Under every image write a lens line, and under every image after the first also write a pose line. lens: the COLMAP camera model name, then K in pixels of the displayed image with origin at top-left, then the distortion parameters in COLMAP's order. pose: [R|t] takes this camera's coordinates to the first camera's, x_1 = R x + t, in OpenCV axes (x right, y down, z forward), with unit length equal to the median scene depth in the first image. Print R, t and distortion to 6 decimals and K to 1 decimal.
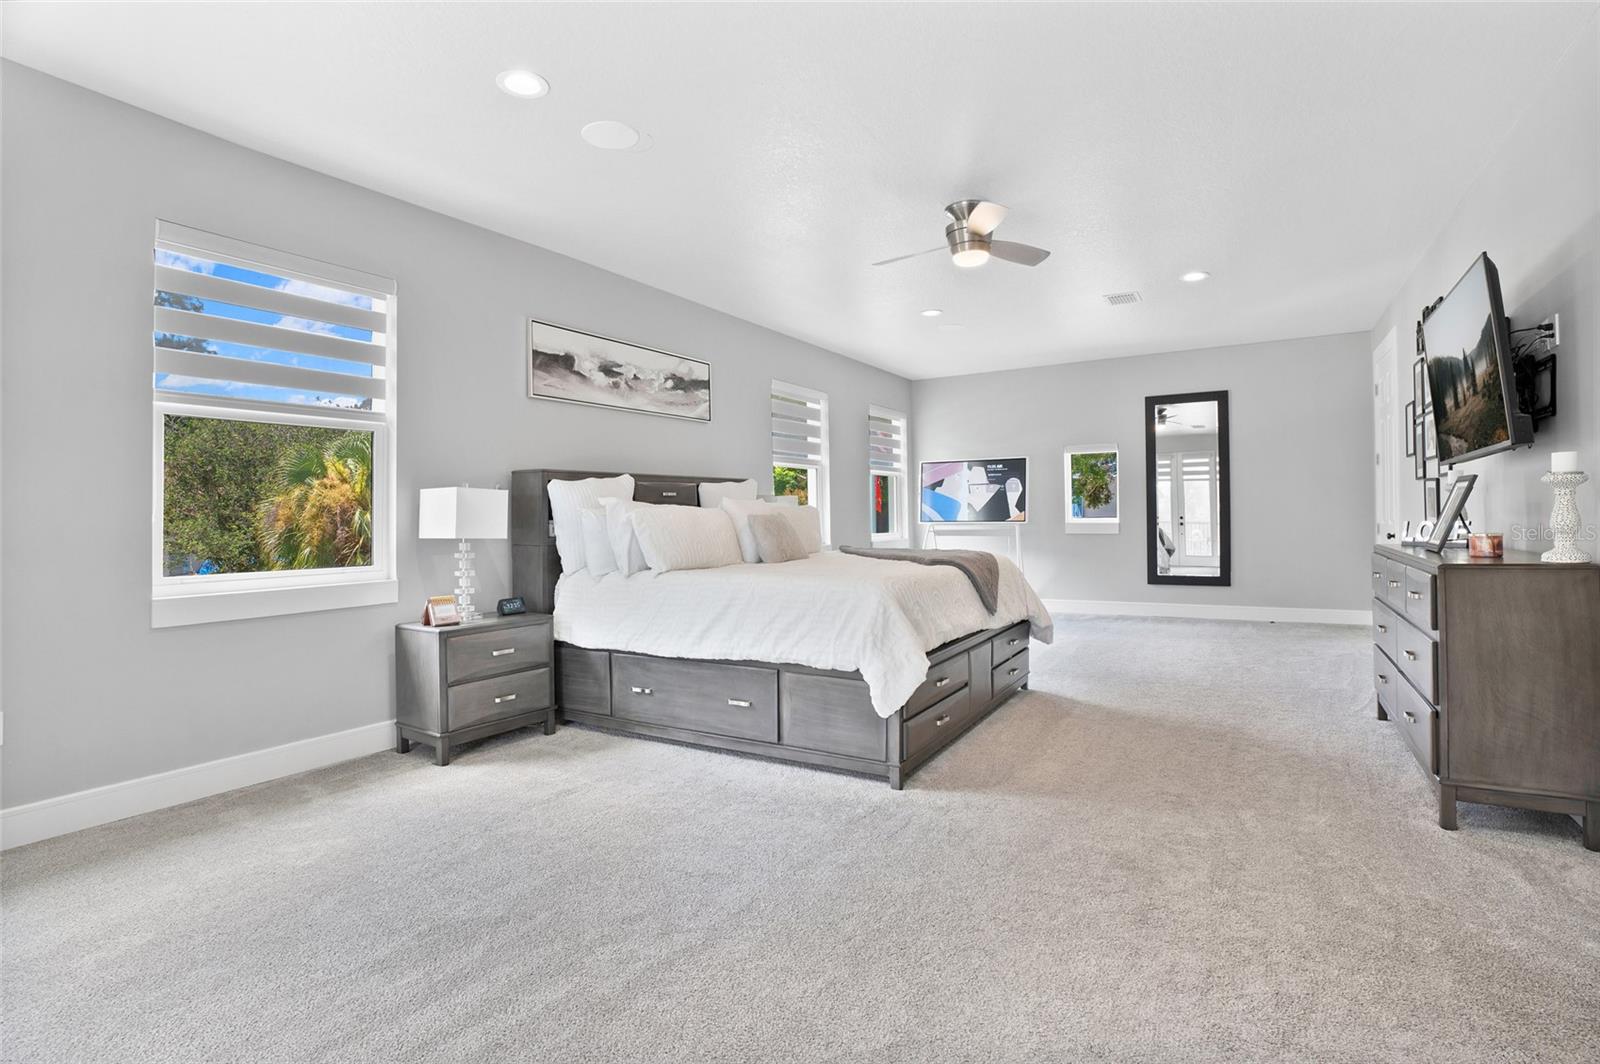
lens RADIAL K [[745.1, 0, 806.0], [0, 745.1, 520.6], [0, 0, 1]] dist [-0.061639, 0.022757]
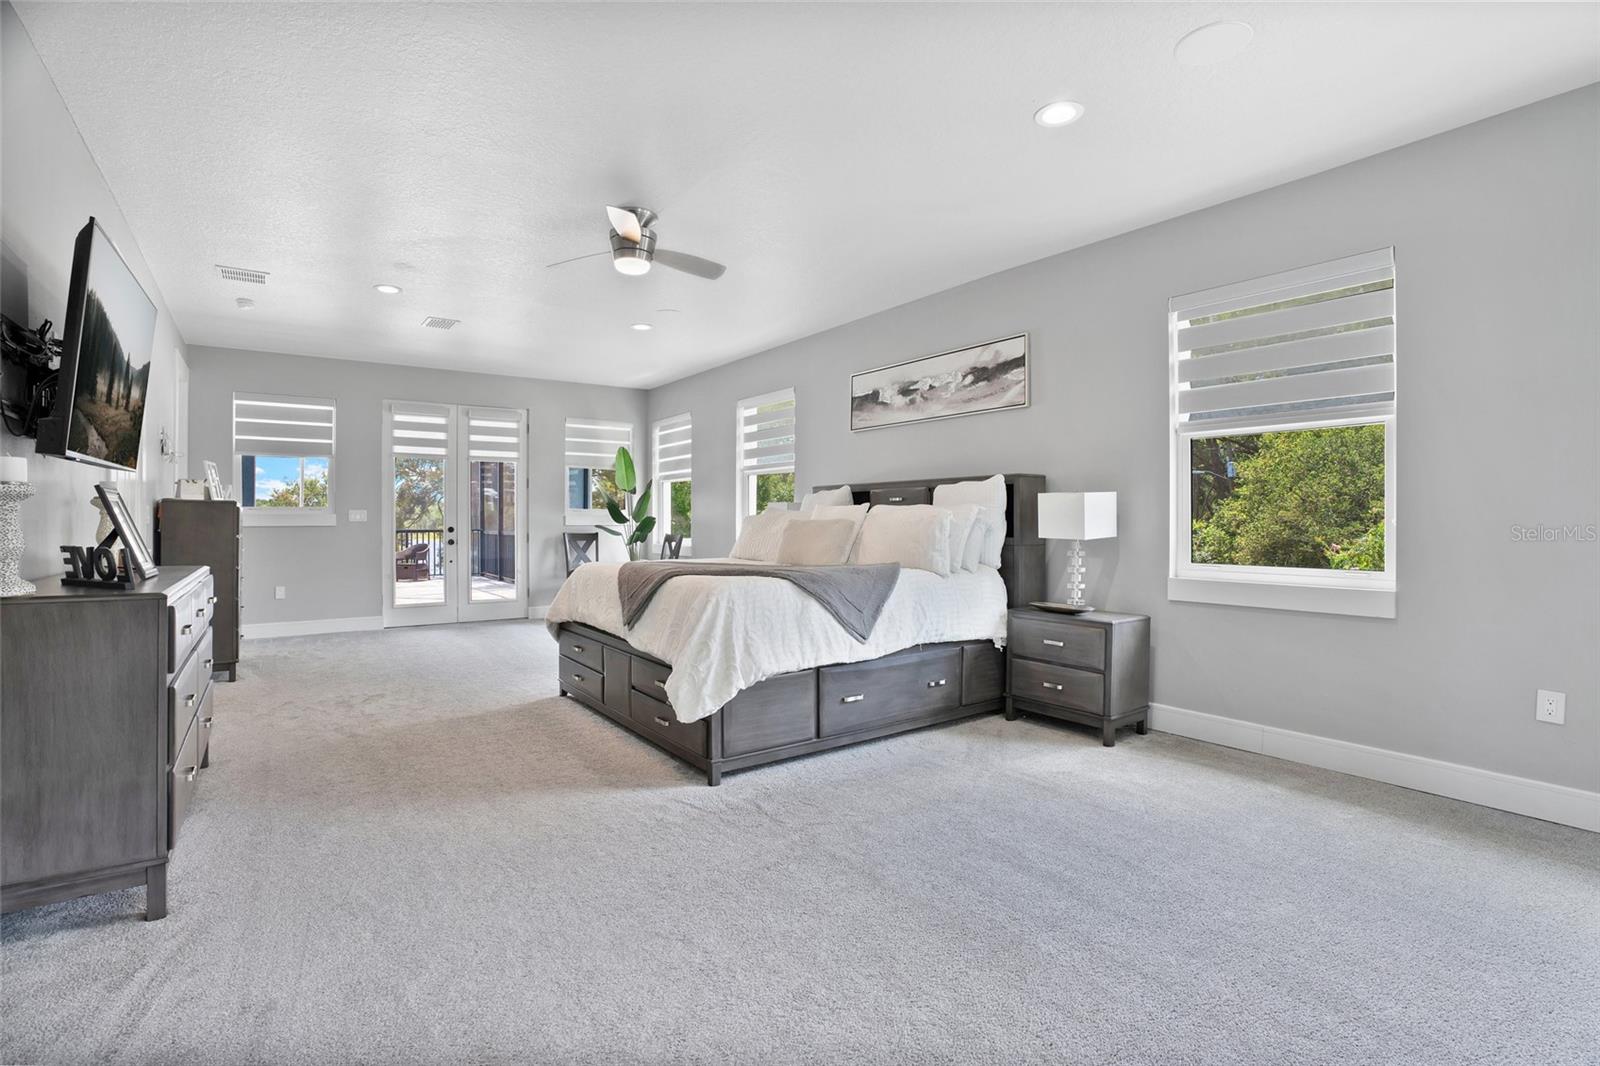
lens RADIAL K [[745.1, 0, 806.0], [0, 745.1, 521.6], [0, 0, 1]] dist [-0.061639, 0.022757]
pose [[-0.373404, 0.015904, -0.927532, 0.815655], [-0.004590, 0.999809, 0.018991, -0.021394], [0.927657, 0.011348, -0.373260, 1.225657]]
